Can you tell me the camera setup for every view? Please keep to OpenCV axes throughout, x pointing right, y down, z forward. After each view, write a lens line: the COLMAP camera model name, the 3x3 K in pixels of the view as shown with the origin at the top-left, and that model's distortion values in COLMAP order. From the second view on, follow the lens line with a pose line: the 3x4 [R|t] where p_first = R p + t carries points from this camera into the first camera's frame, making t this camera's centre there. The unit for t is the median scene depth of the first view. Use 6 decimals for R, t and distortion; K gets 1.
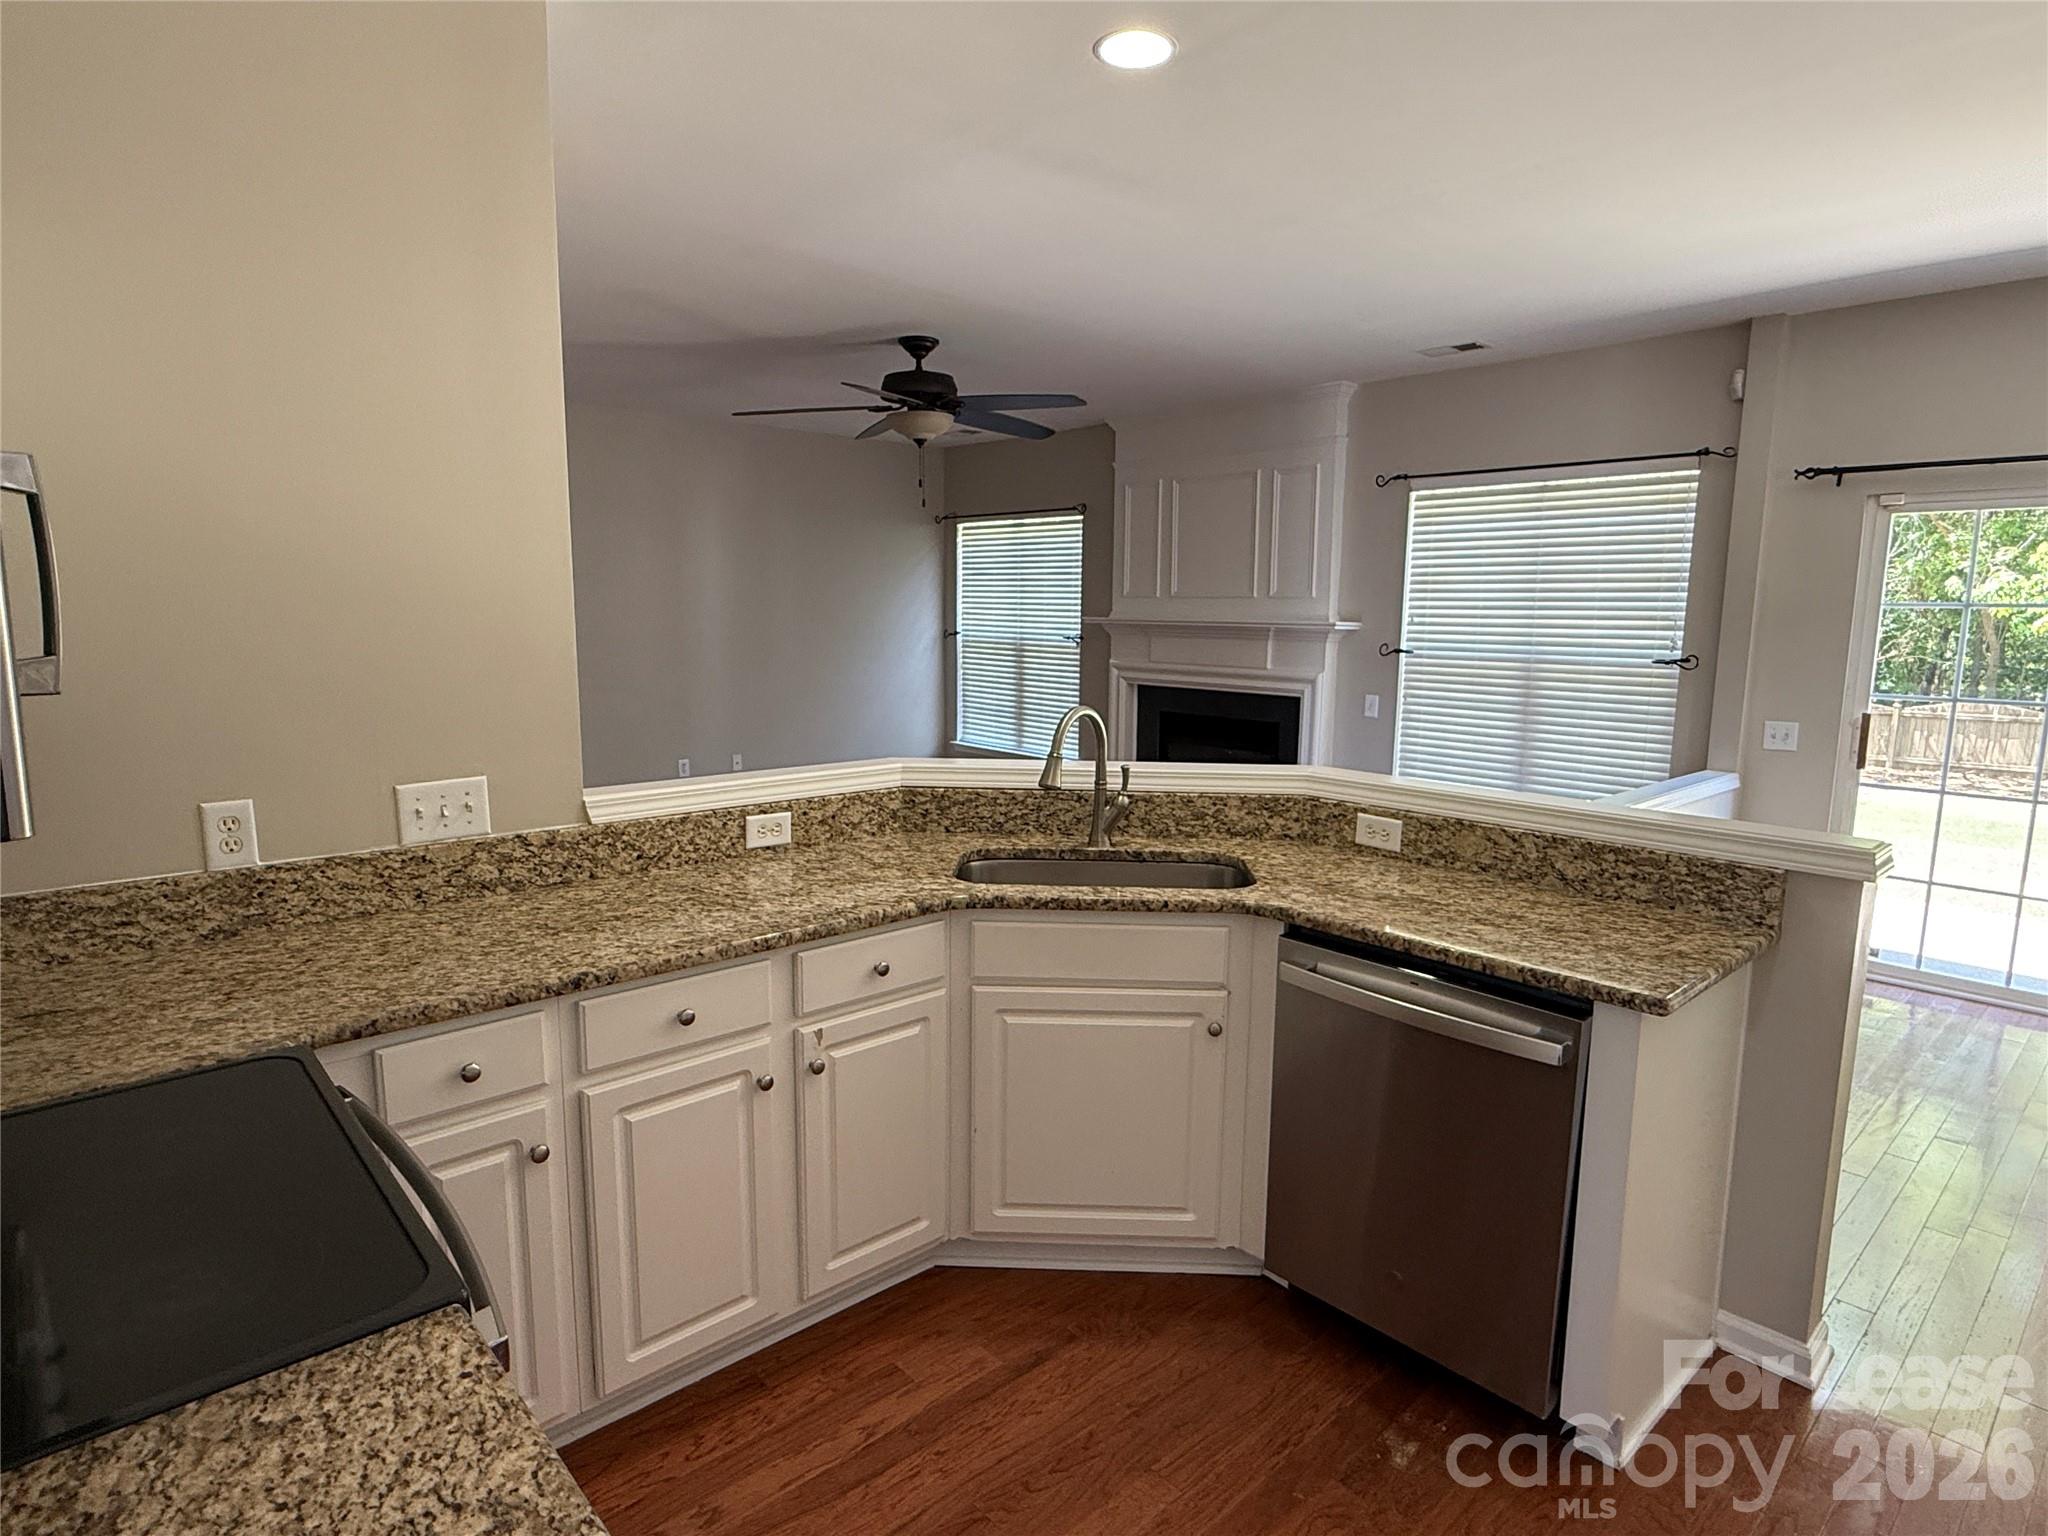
lens RADIAL K [[1109.7, 0, 1018.3], [0, 1109.7, 772.1], [0, 0, 1]] dist [0.004388, -0.000315]
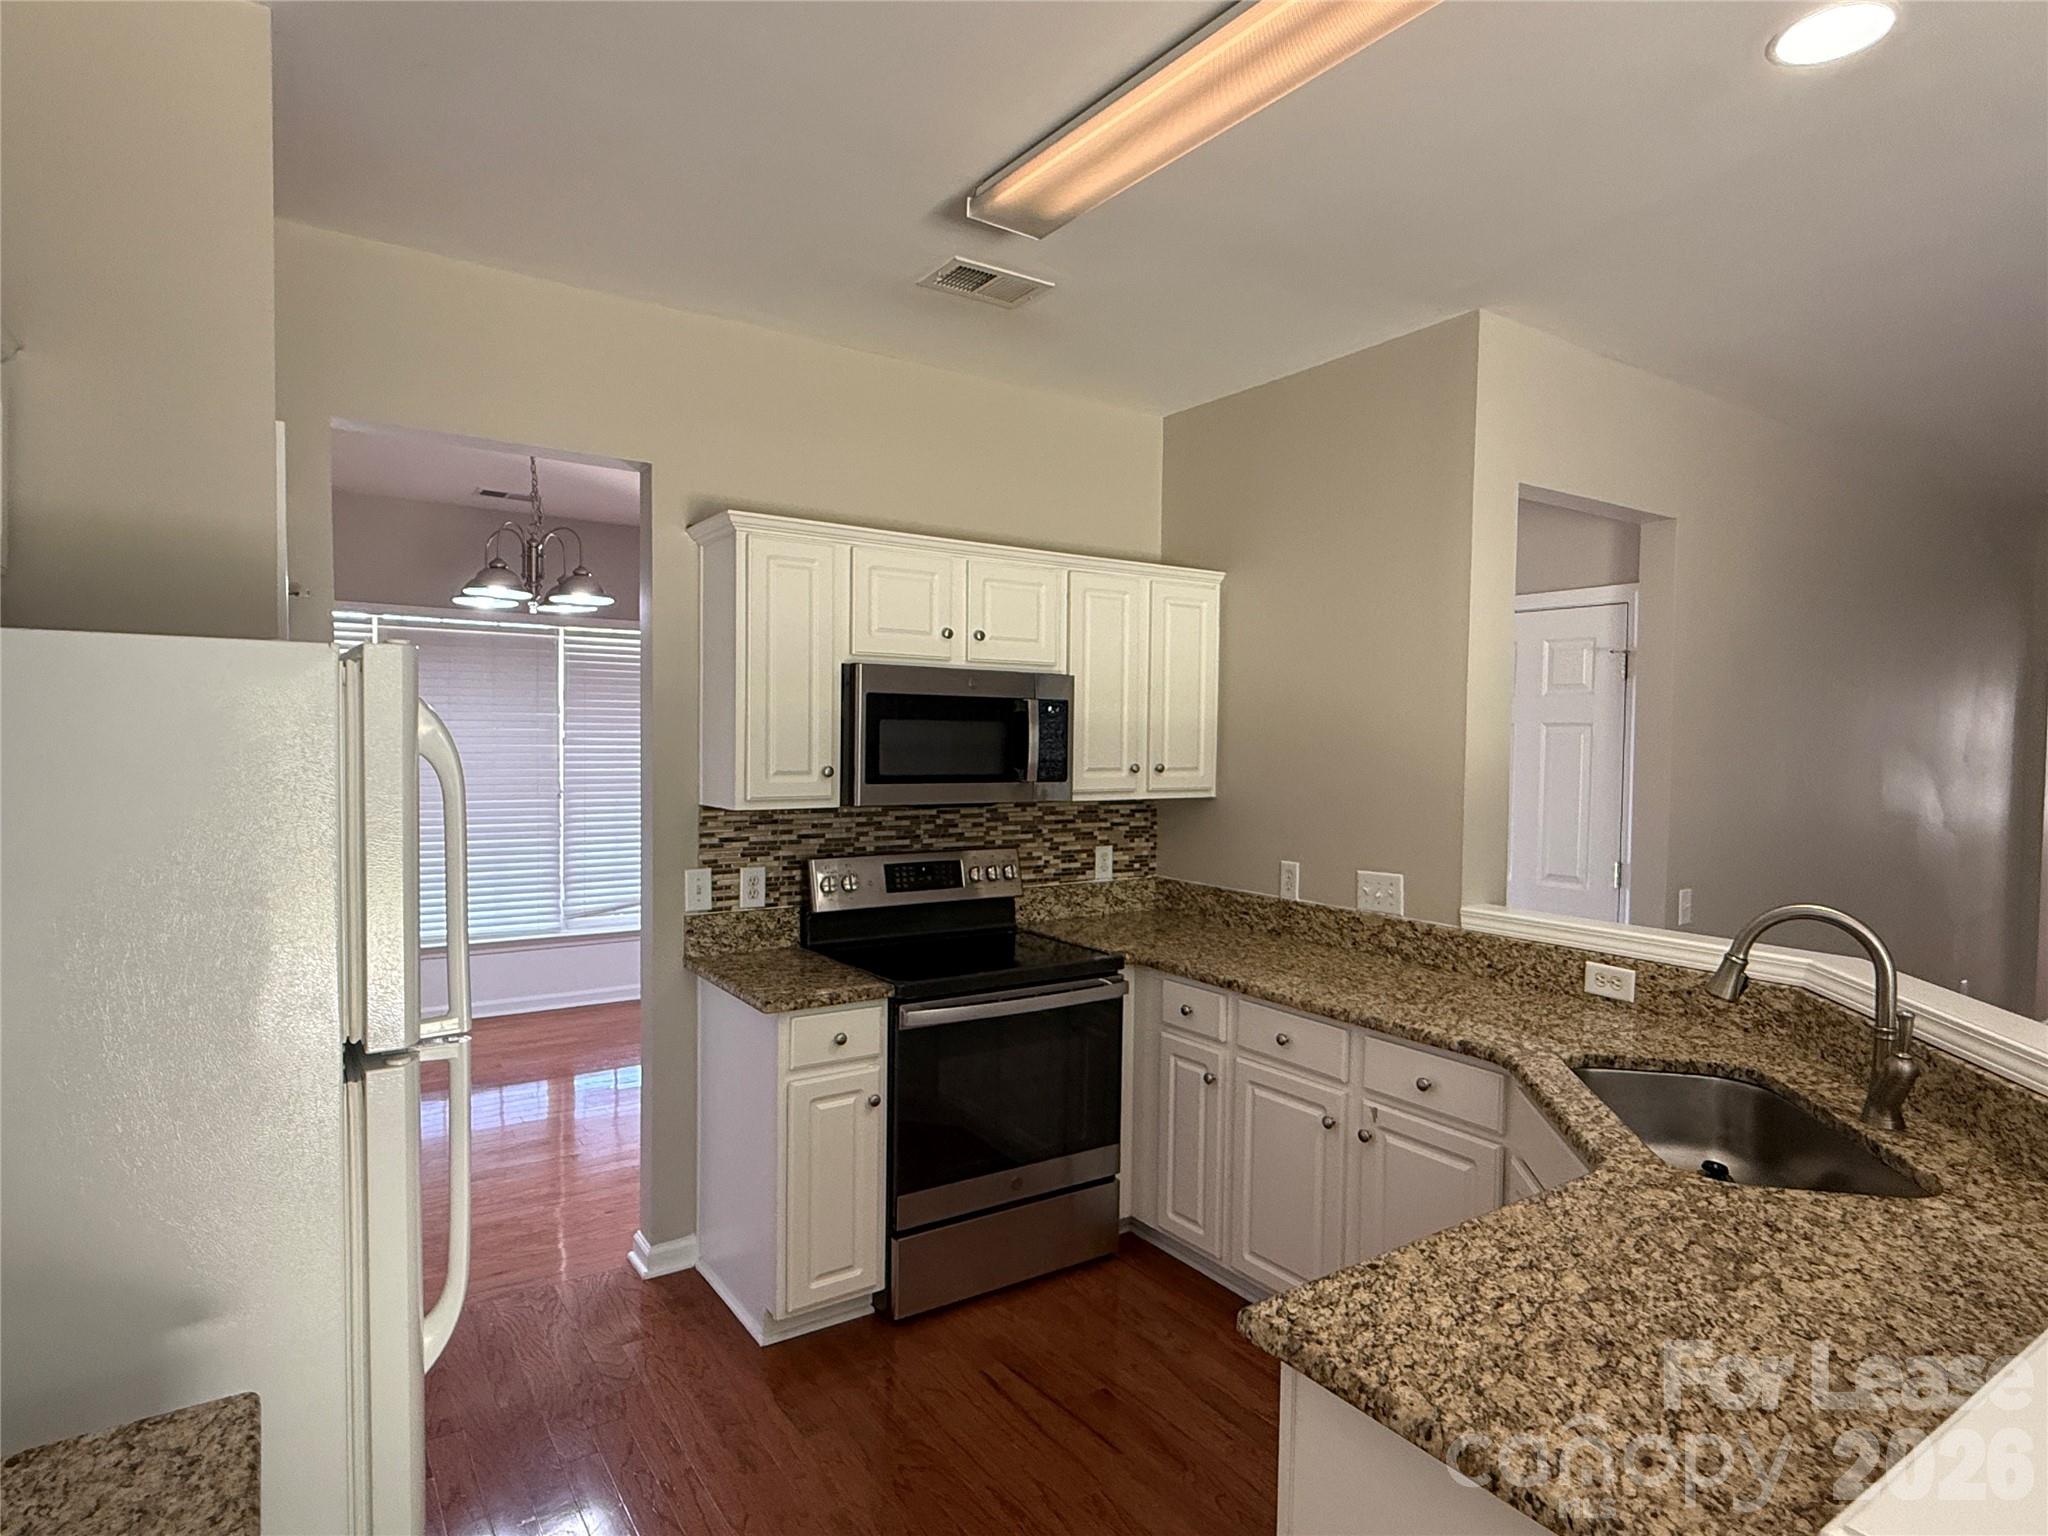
lens RADIAL K [[1109.7, 0, 1028.0], [0, 1109.7, 774.0], [0, 0, 1]] dist [0.004388, -0.000315]
pose [[-0.128281, 0.023581, -0.991458, 0.900747], [-0.161687, 0.985844, 0.044368, -0.099727], [0.978469, 0.165998, -0.122652, 0.621452]]
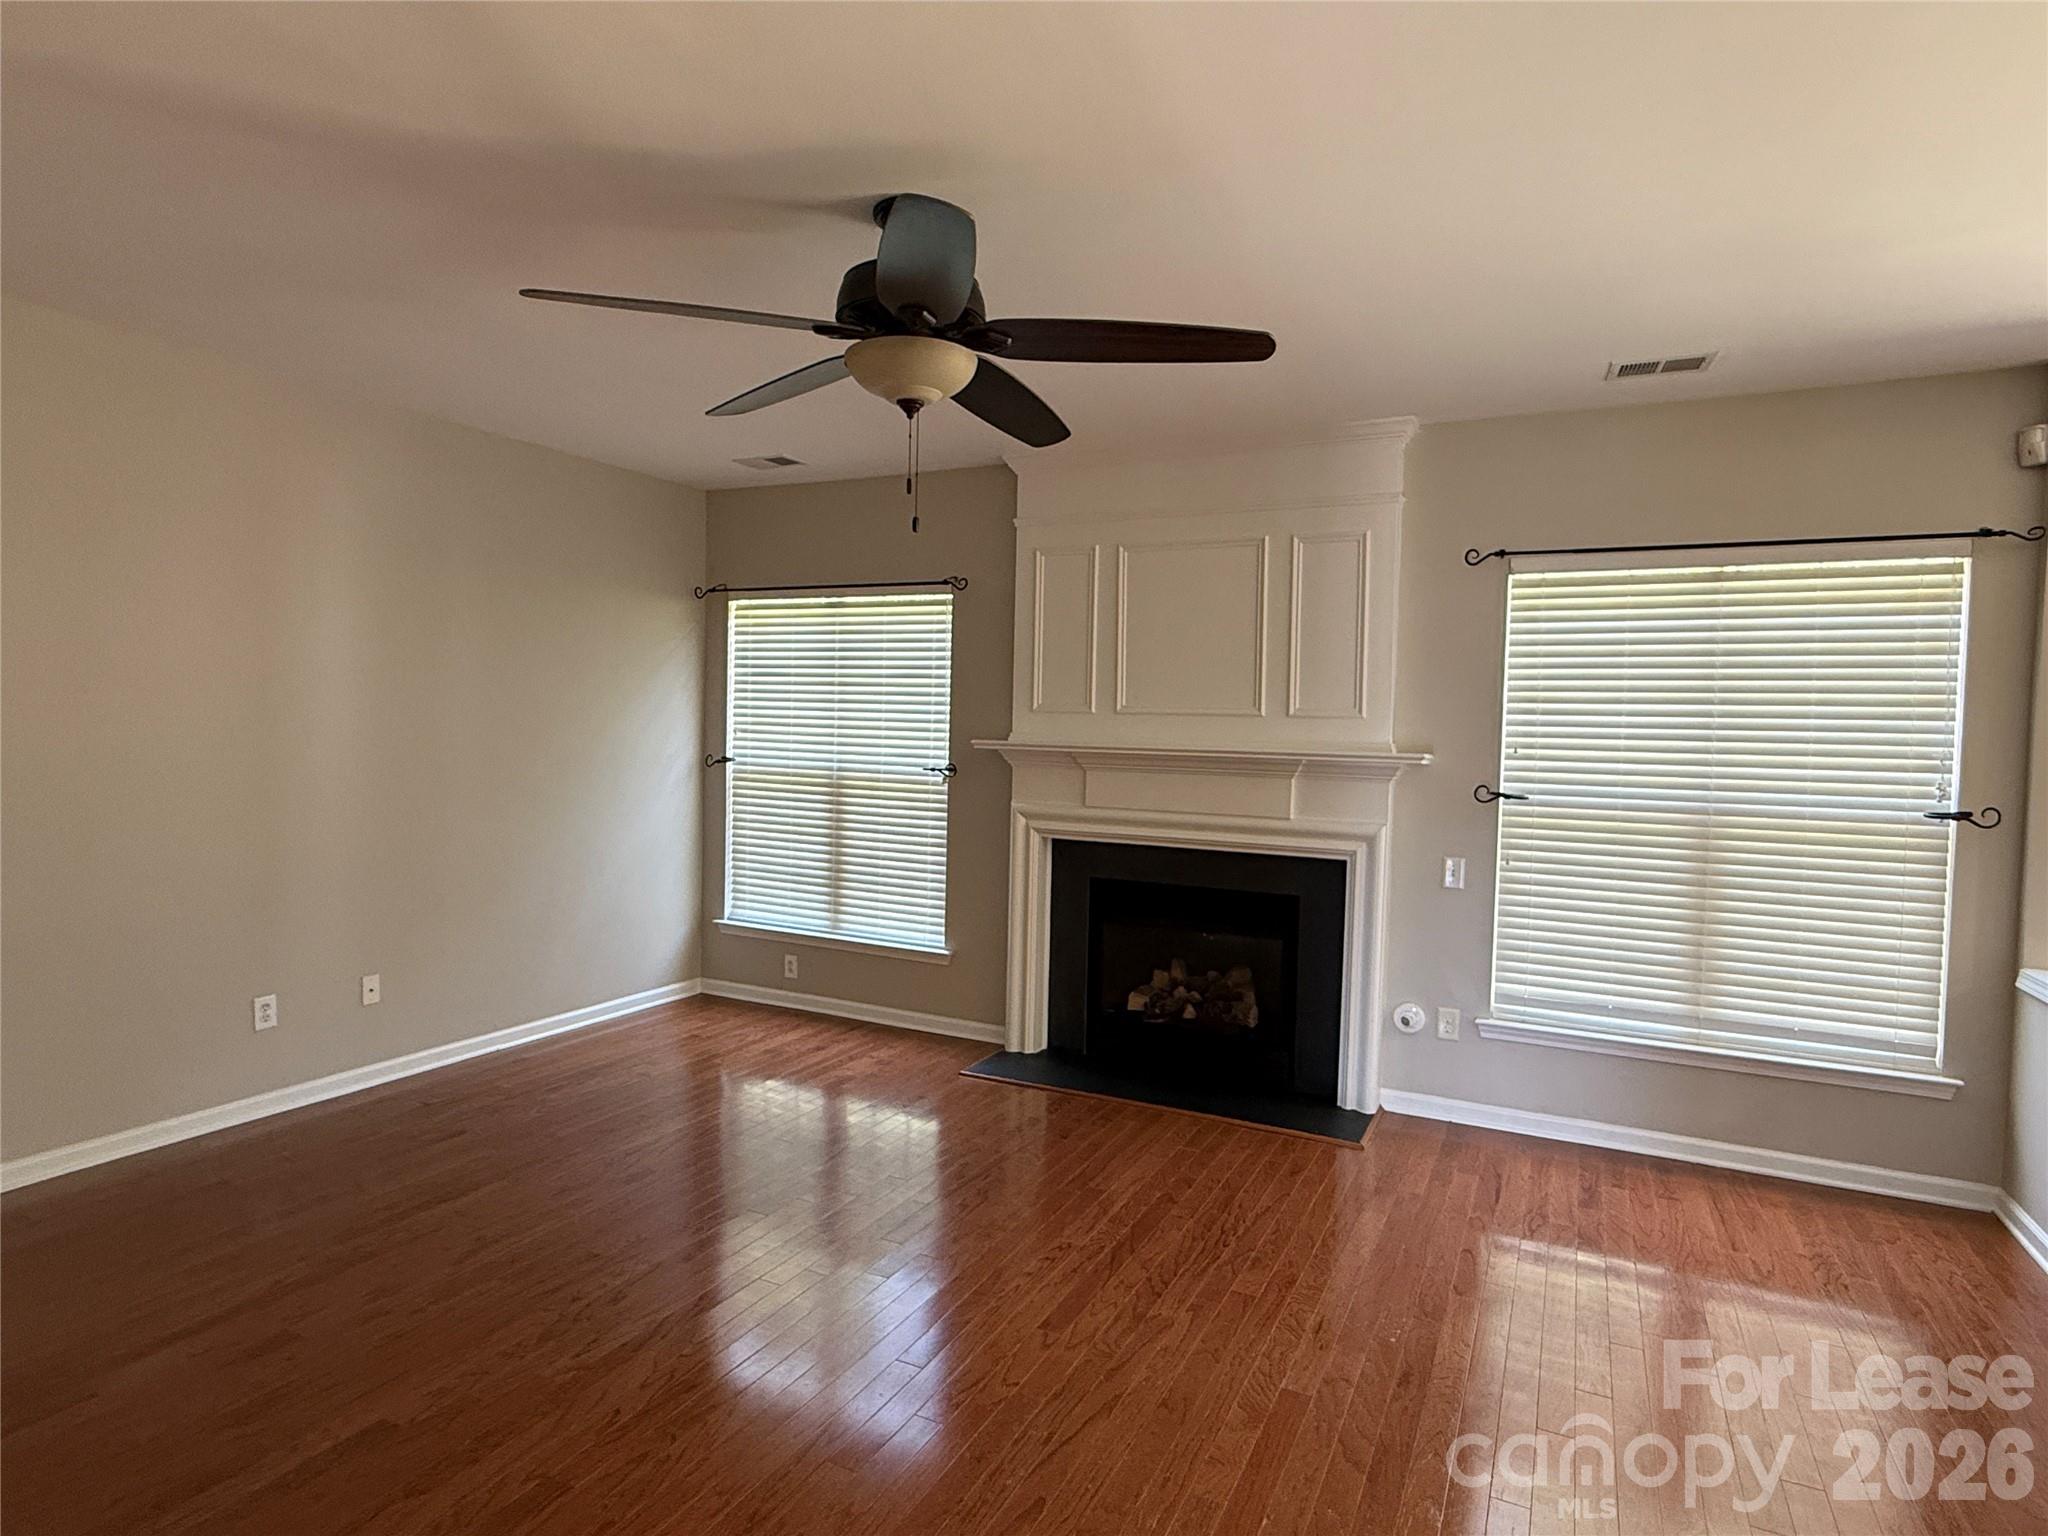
lens RADIAL K [[1109.7, 0, 1025.5], [0, 1109.7, 770.6], [0, 0, 1]] dist [0.004388, -0.000315]
pose [[0.931883, -0.002379, 0.362752, -0.162842], [0.039211, 0.994780, -0.094205, -0.059453], [-0.360635, 0.102011, 0.927112, 0.383626]]
